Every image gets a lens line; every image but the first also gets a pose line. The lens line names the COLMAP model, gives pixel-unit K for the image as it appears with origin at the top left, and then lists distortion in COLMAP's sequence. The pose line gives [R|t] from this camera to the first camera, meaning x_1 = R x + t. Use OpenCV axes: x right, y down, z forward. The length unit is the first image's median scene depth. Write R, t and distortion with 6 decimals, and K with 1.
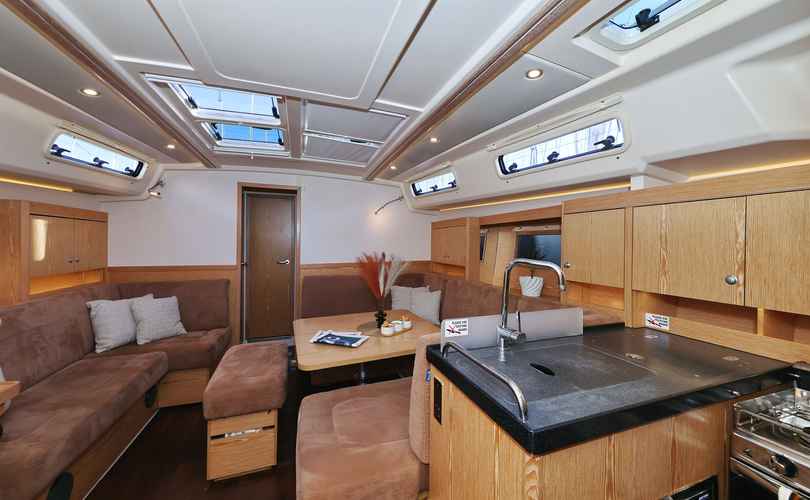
lens RADIAL K [[309.3, 0, 405.0], [0, 309.3, 250.0], [0, 0, 1]] dist [0.009315, -0.000010]
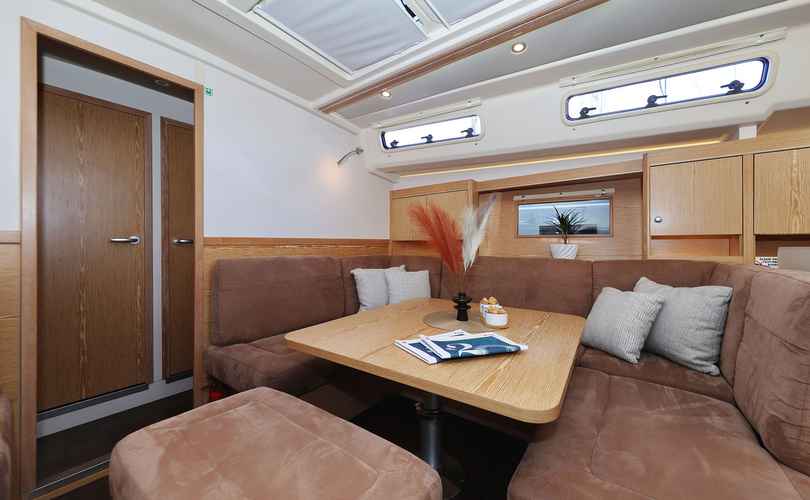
lens RADIAL K [[309.3, 0, 405.0], [0, 309.3, 250.0], [0, 0, 1]] dist [0.009315, -0.000010]
pose [[0.841956, -0.057936, 0.536426, -0.485453], [0.035511, 0.998013, 0.052053, 0.051214], [-0.538376, -0.024777, 0.842340, 0.433975]]
